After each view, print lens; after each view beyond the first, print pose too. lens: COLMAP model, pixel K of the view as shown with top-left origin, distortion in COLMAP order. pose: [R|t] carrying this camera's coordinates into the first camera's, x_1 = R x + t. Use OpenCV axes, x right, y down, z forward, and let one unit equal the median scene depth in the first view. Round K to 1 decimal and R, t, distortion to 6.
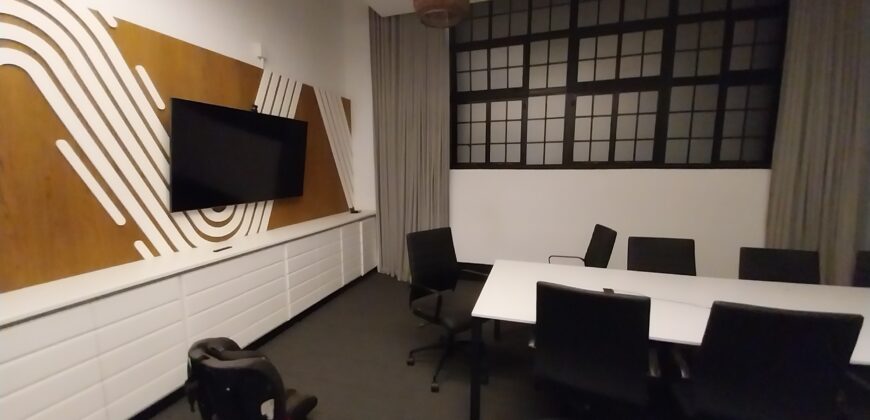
lens RADIAL K [[356.4, 0, 431.4], [0, 356.4, 219.8], [0, 0, 1]] dist [-0.000655, -0.000342]
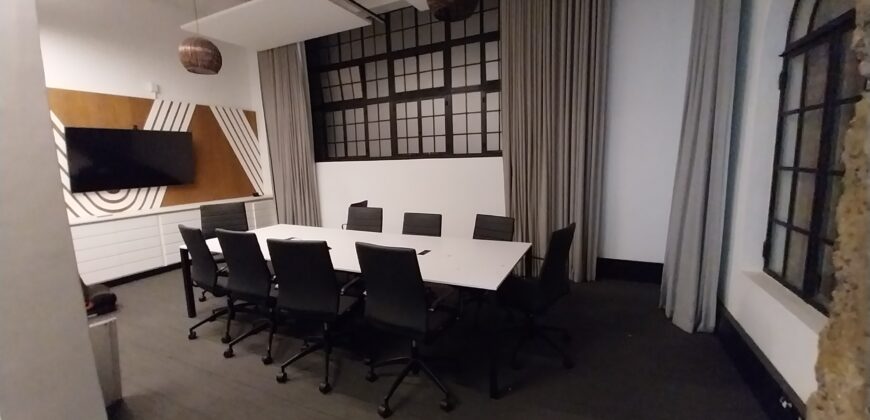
lens RADIAL K [[360.7, 0, 443.1], [0, 360.7, 203.8], [0, 0, 1]] dist [0.037571, -0.021912]
pose [[0.988255, -0.006352, -0.152683, 0.762557], [0.004406, 0.999905, -0.013078, 0.035543], [0.152752, 0.012251, 0.988189, -0.268930]]
